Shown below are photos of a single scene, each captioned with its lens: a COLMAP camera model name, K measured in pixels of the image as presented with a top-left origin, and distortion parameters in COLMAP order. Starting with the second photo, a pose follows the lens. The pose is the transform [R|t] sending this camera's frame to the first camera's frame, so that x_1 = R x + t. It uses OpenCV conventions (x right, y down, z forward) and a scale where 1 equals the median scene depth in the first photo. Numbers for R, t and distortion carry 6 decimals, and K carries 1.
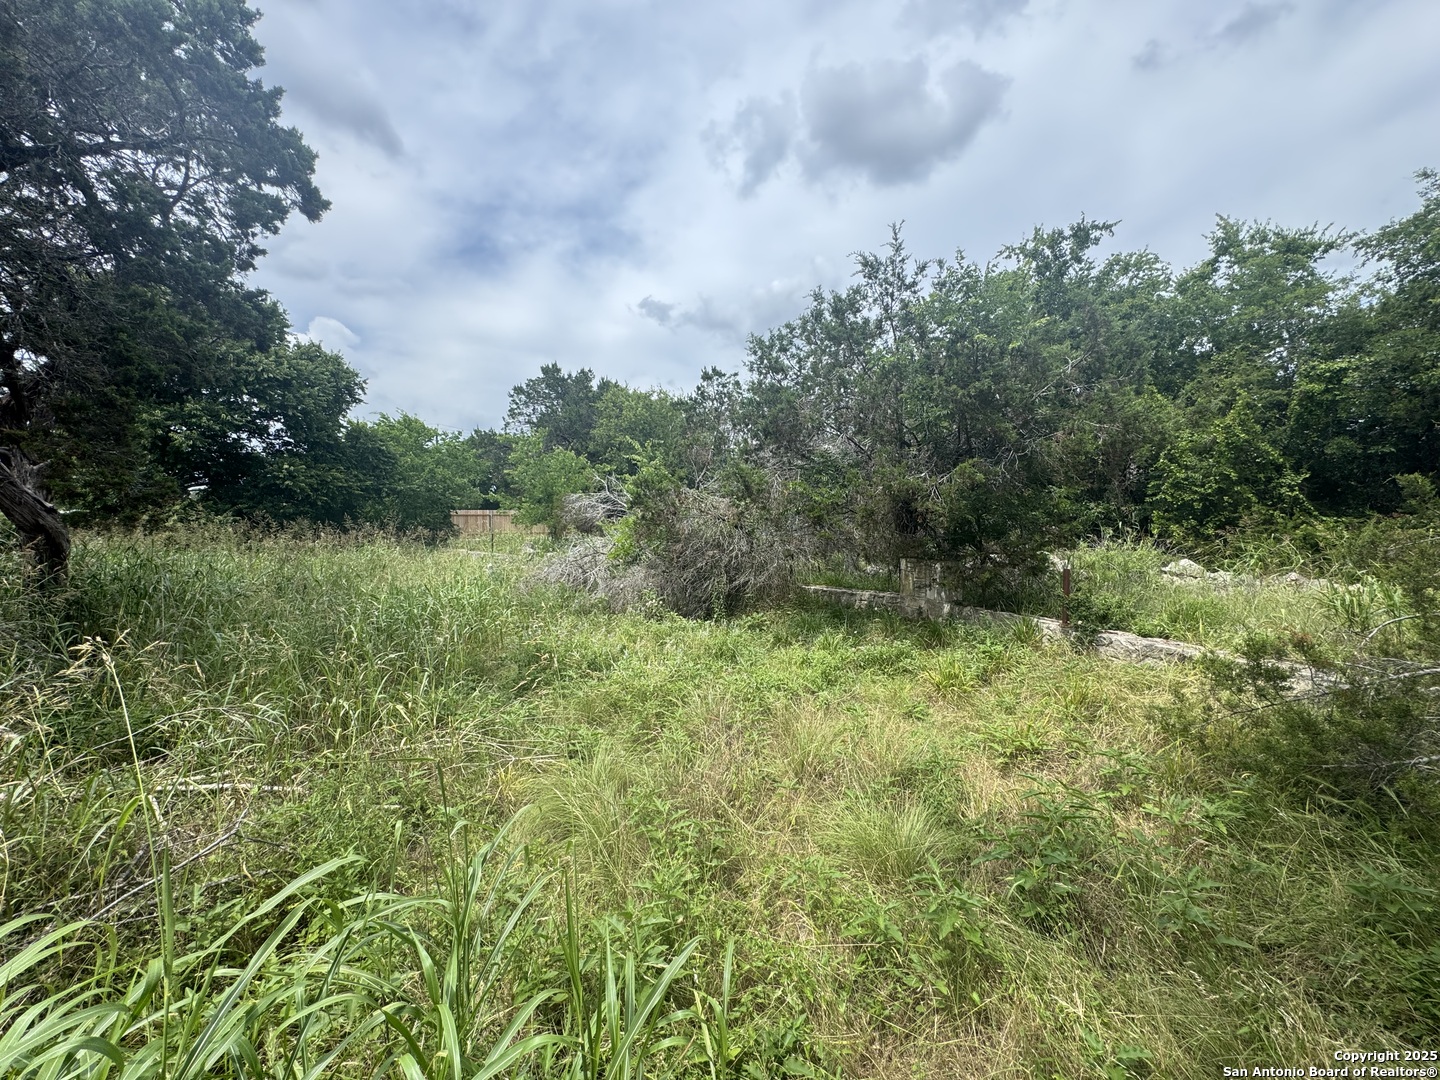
lens RADIAL K [[578.2, 0, 710.5], [0, 578.2, 529.0], [0, 0, 1]] dist [-0.003886, 0.000530]
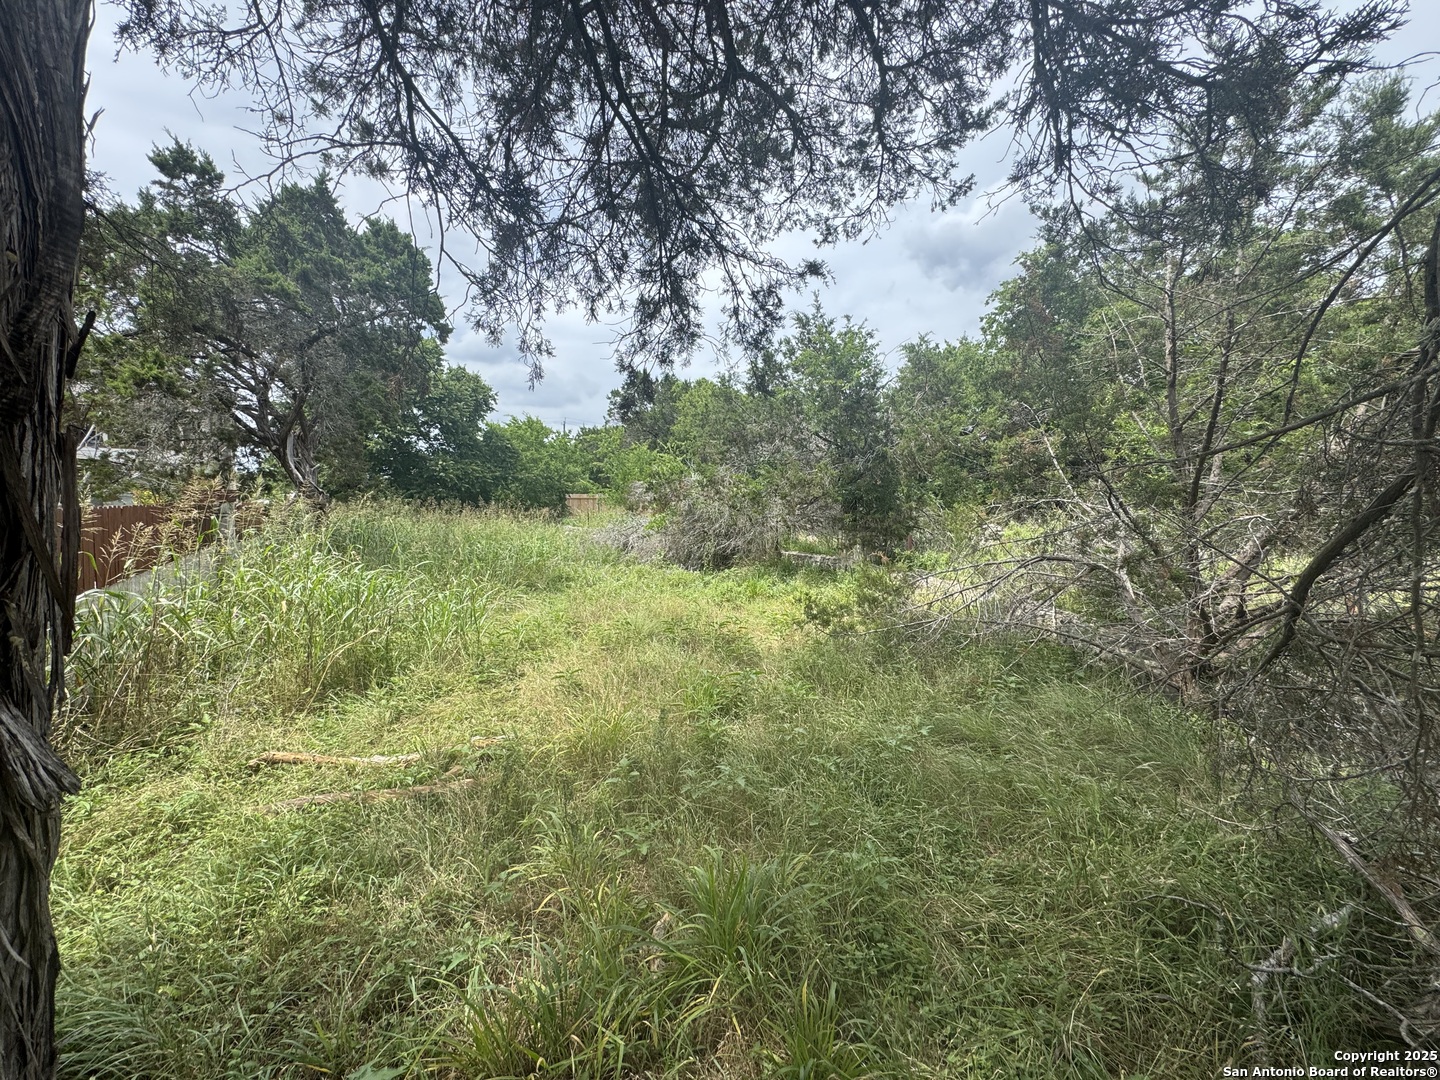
lens RADIAL K [[578.2, 0, 712.8], [0, 578.2, 521.6], [0, 0, 1]] dist [-0.003886, 0.000530]
pose [[0.979363, 0.010160, -0.201855, 0.201306], [-0.007263, 0.999860, 0.015088, 0.009413], [0.201980, -0.013311, 0.979299, -0.246554]]
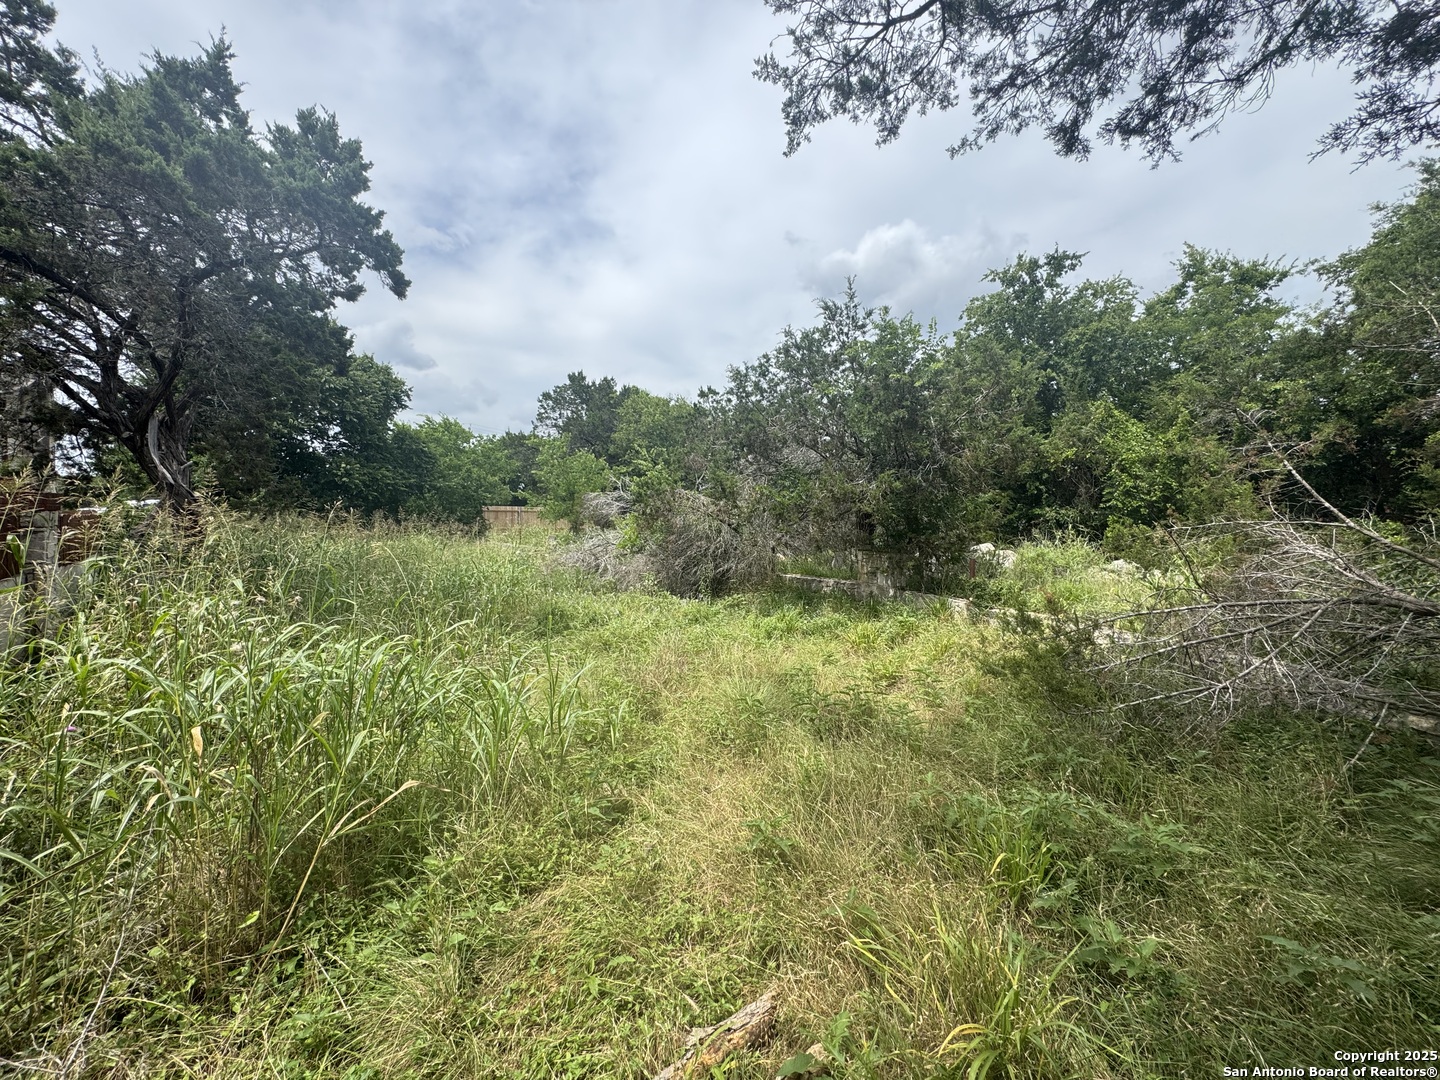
lens RADIAL K [[578.2, 0, 711.3], [0, 578.2, 526.3], [0, 0, 1]] dist [-0.003886, 0.000530]
pose [[0.998998, 0.016366, -0.041664, 0.048050], [-0.016569, 0.999853, -0.004521, 0.006605], [0.041584, 0.005207, 0.999121, -0.129892]]
